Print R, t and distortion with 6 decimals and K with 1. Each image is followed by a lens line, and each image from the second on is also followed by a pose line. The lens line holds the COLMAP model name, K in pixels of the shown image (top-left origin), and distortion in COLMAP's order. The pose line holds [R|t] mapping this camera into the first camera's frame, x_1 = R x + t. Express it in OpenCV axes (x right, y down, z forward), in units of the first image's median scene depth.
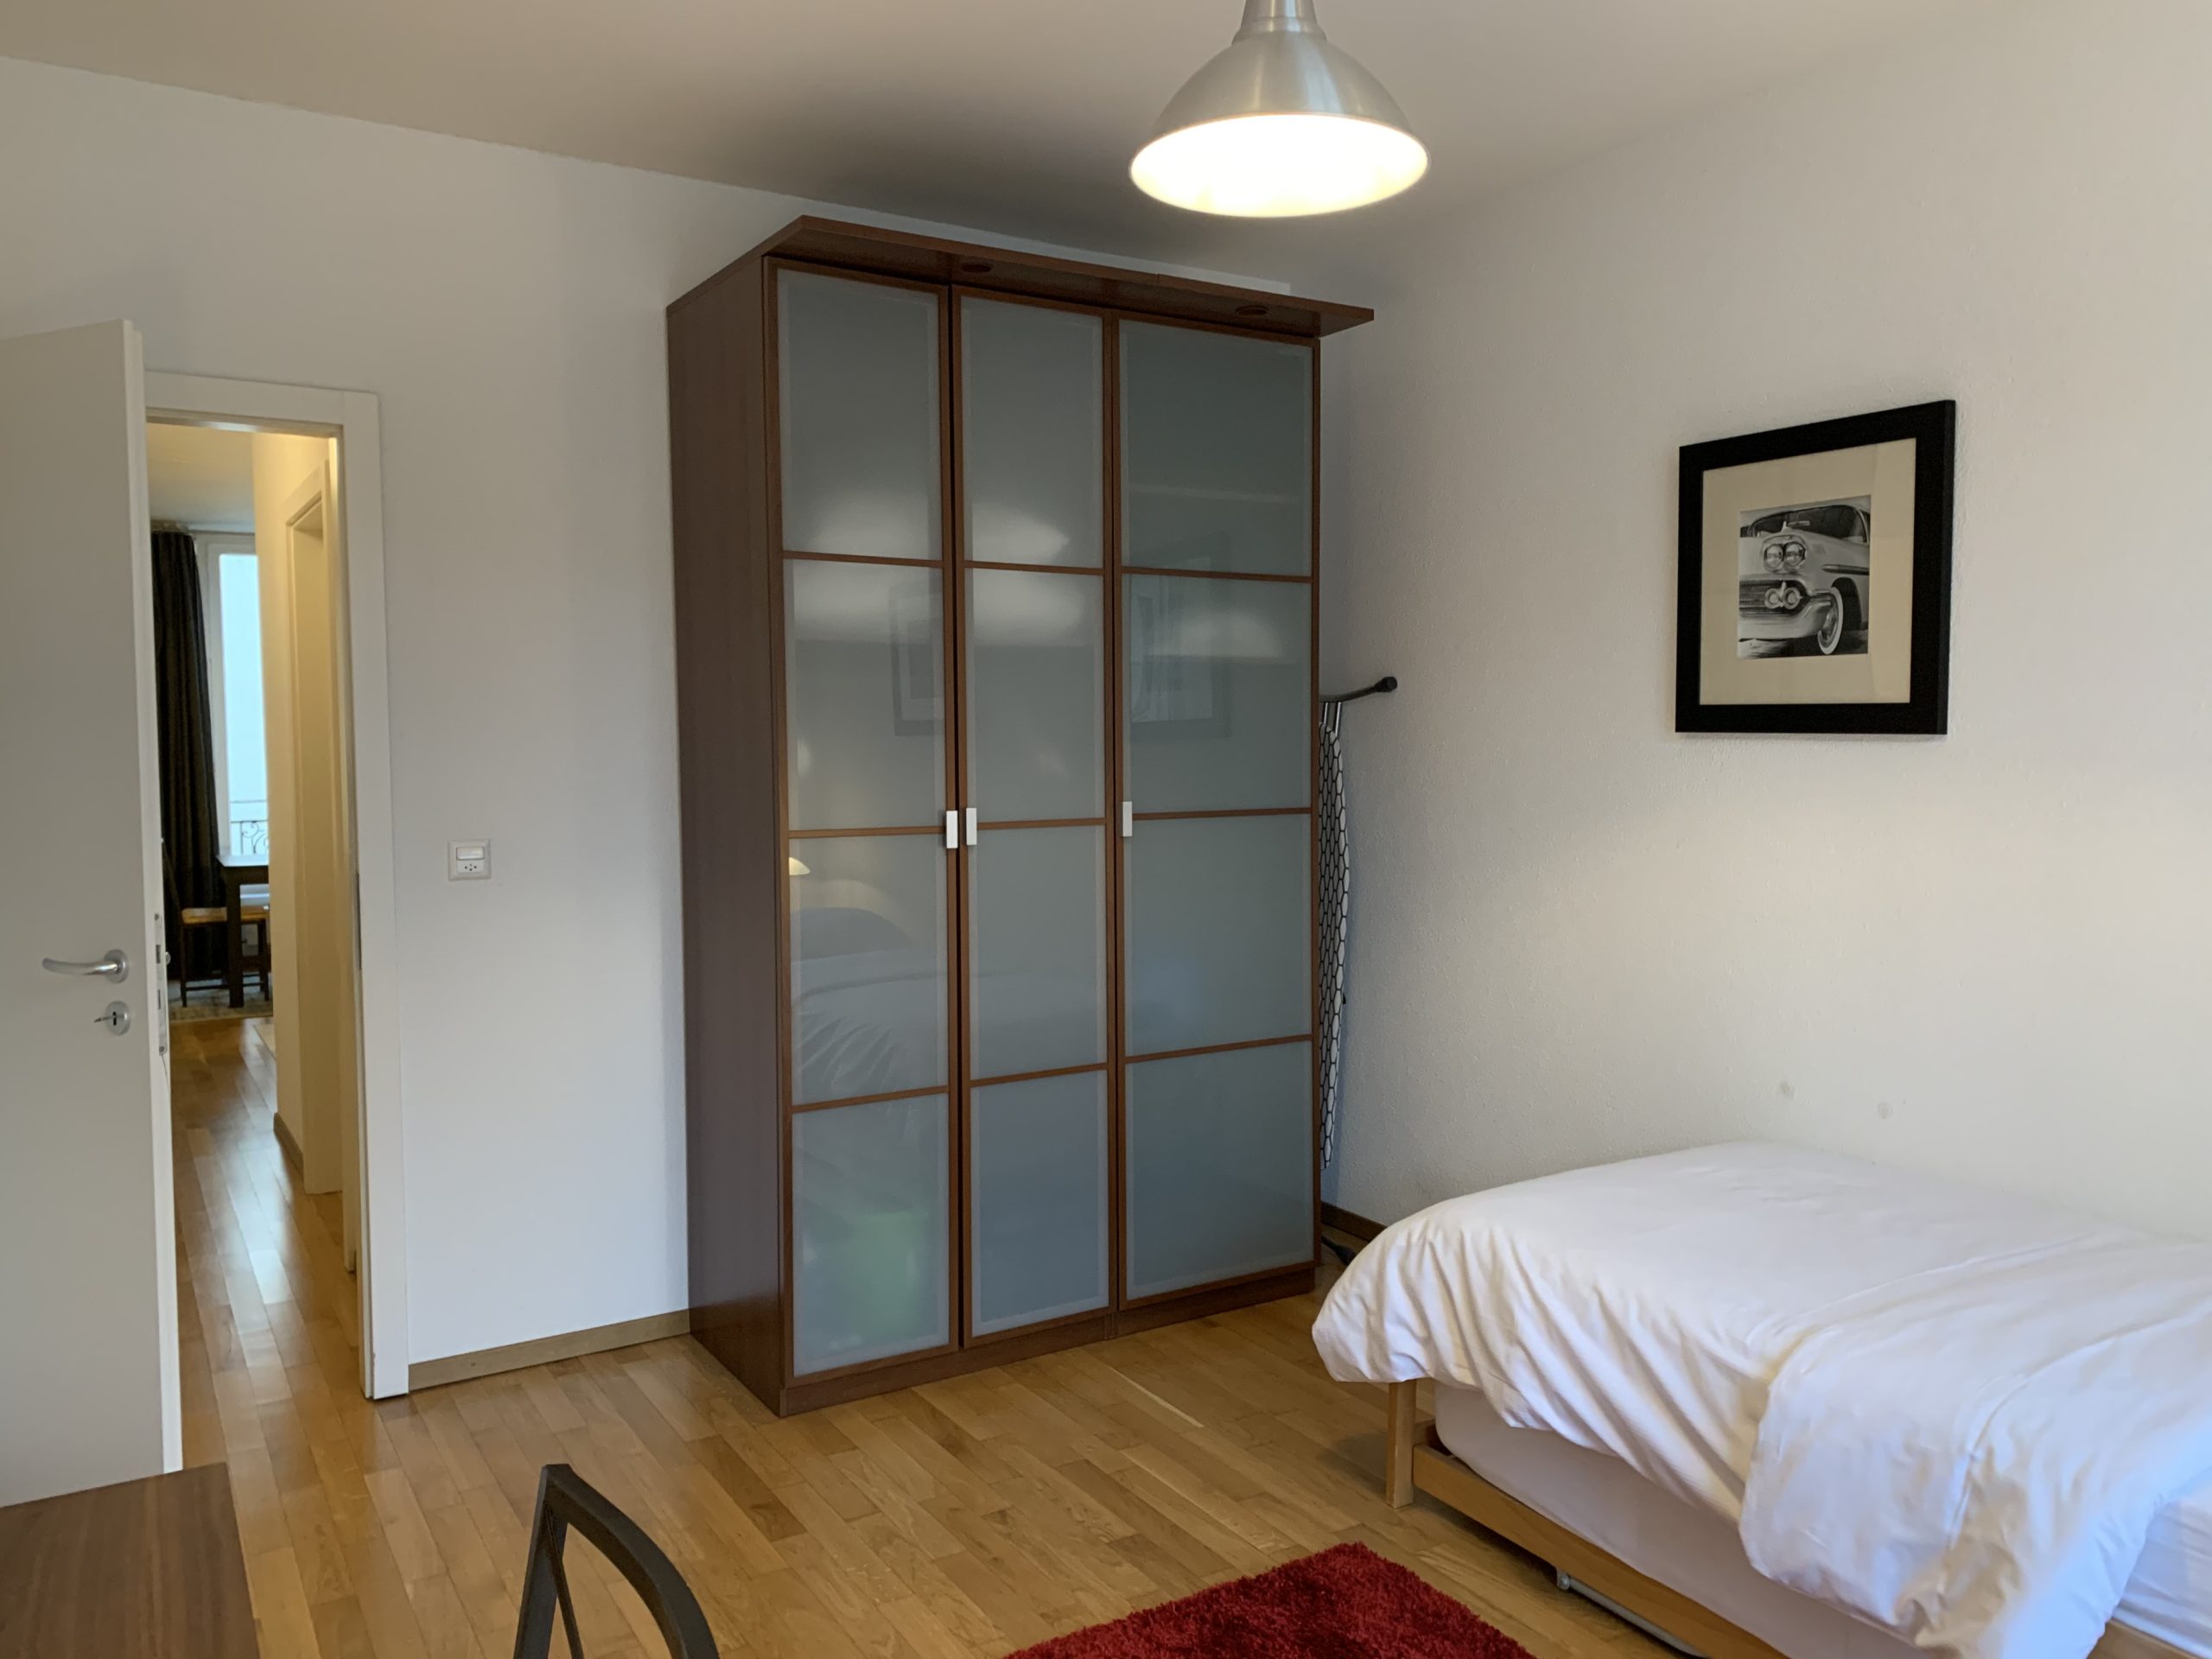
lens RADIAL K [[1684.6, 0, 1106.0], [0, 1684.6, 829.5], [0, 0, 1]] dist [0.072198, -0.005010]
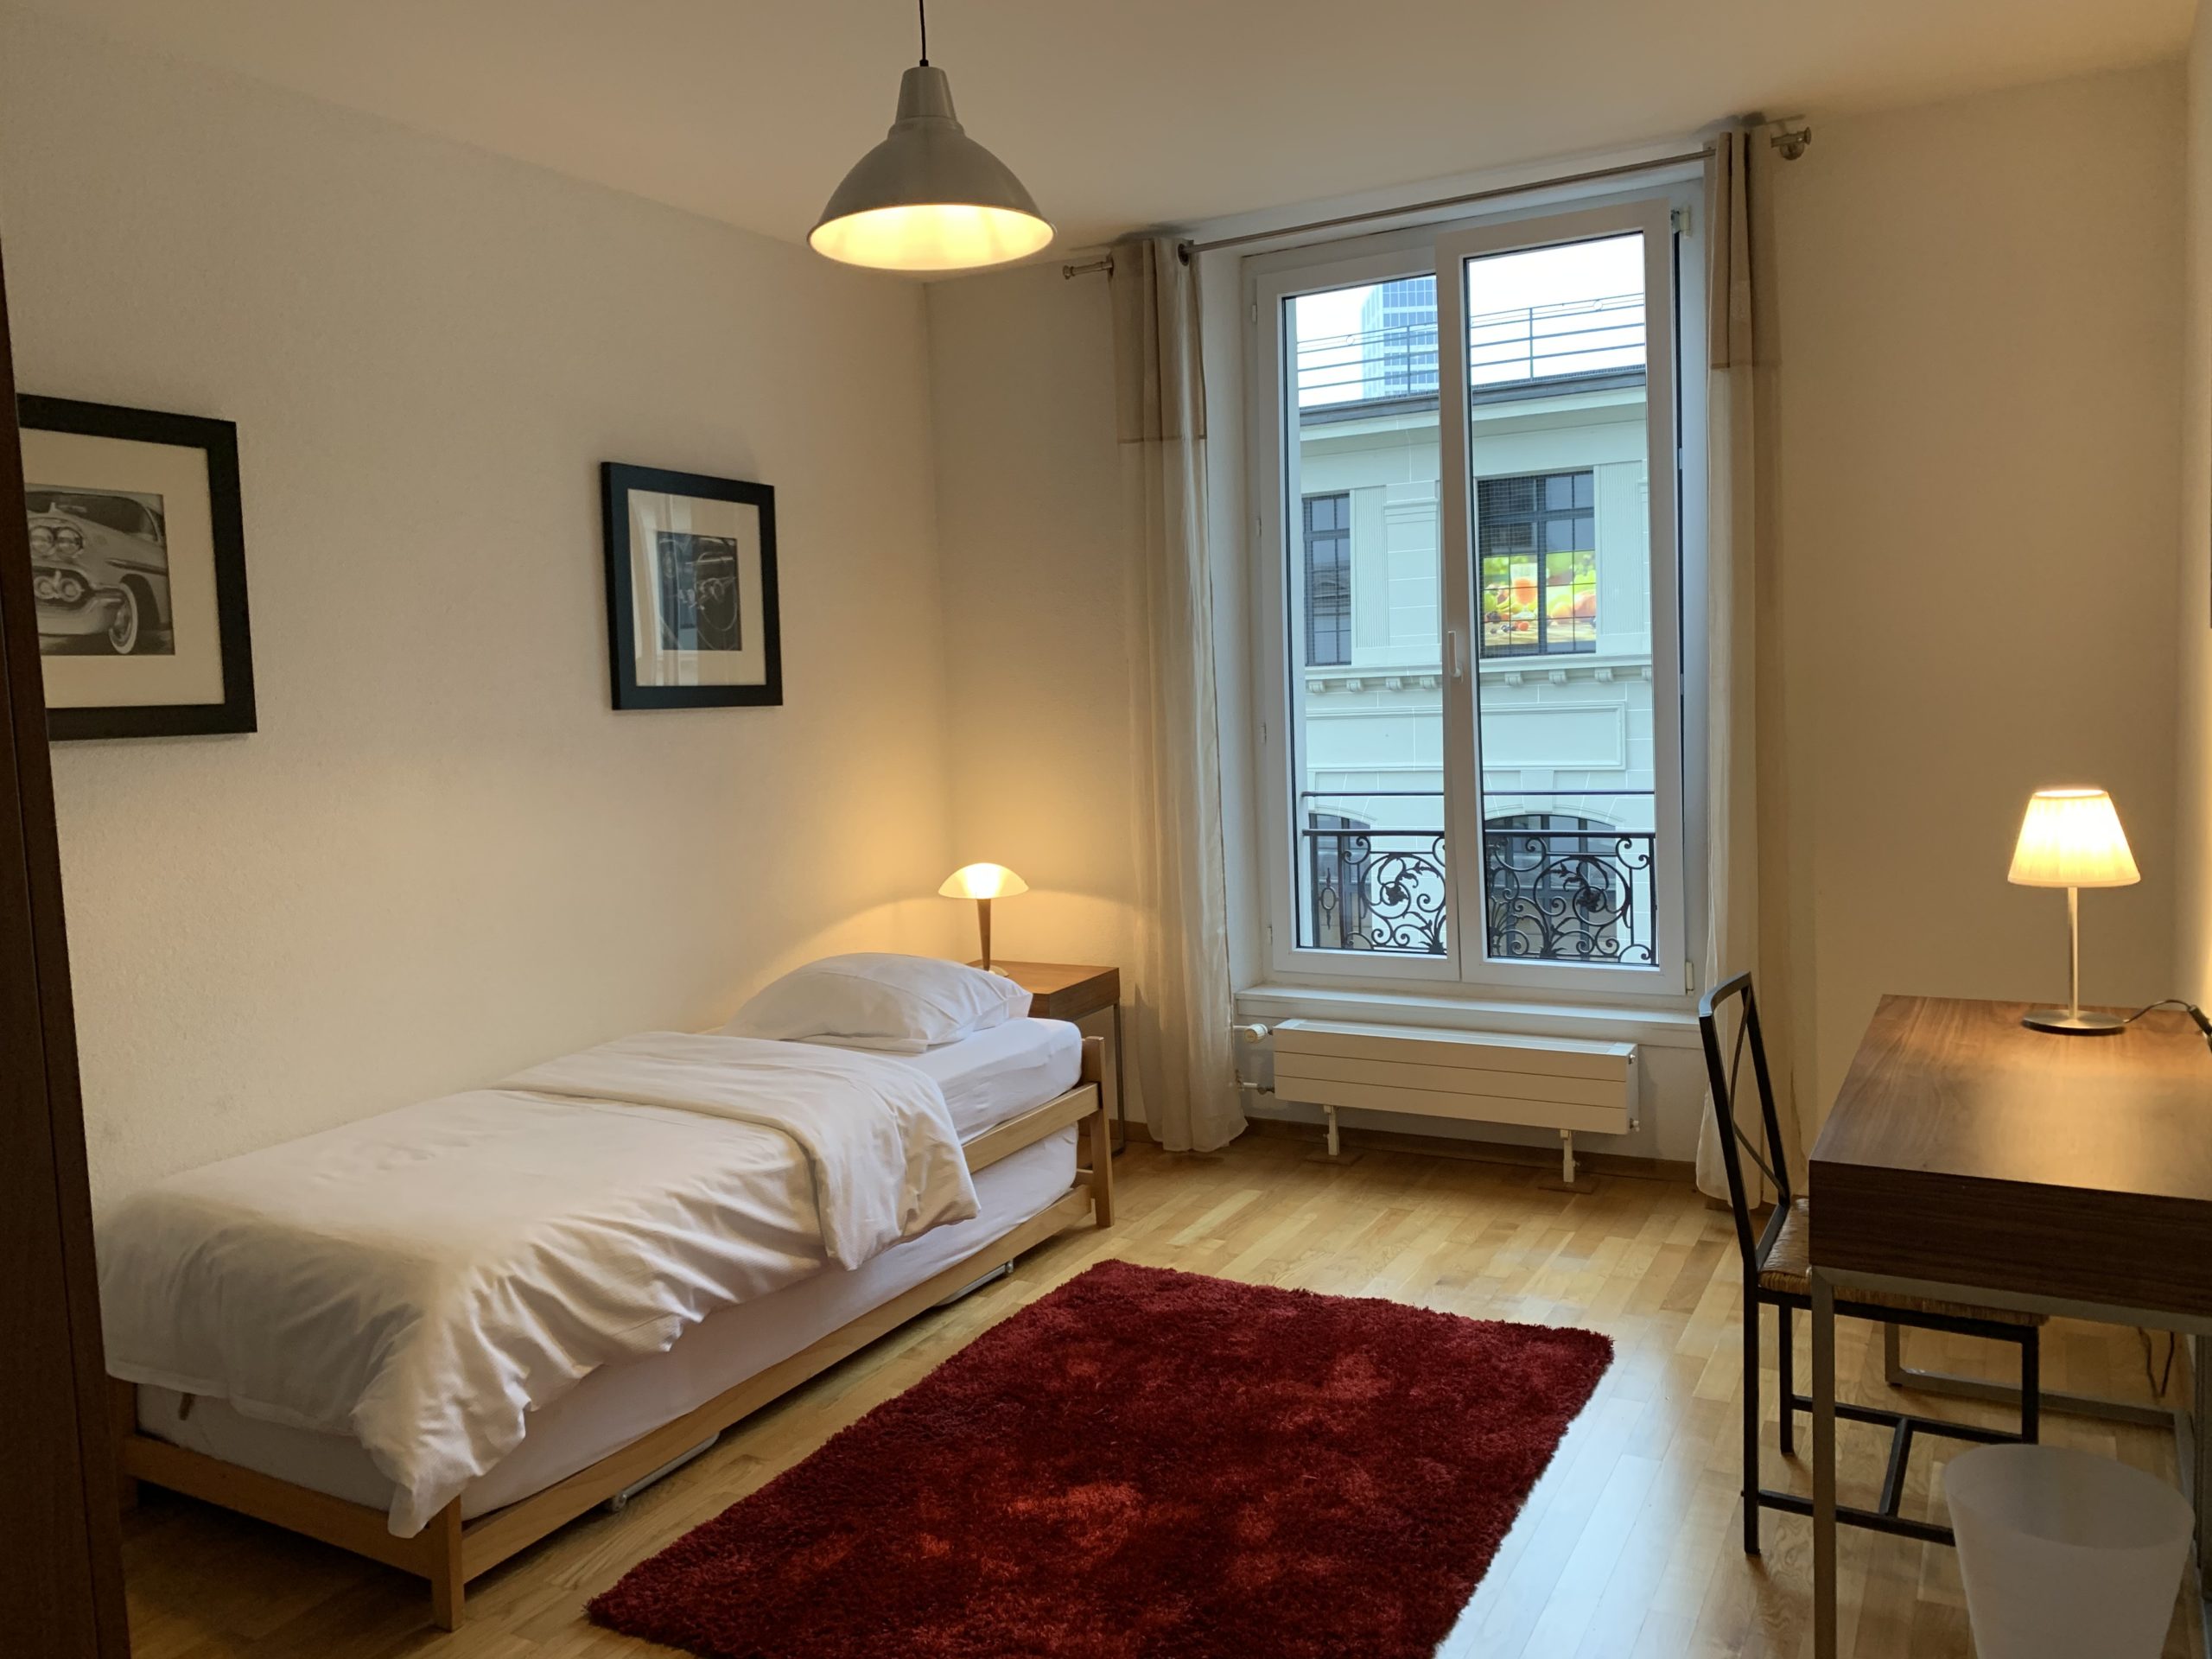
lens RADIAL K [[1675.5, 0, 1106.0], [0, 1675.5, 829.5], [0, 0, 1]] dist [0.003227, 0.002968]
pose [[-0.493931, -0.050052, 0.868059, -0.669068], [0.101518, 0.988194, 0.114743, -0.059371], [-0.863554, 0.144799, -0.483019, 1.016803]]
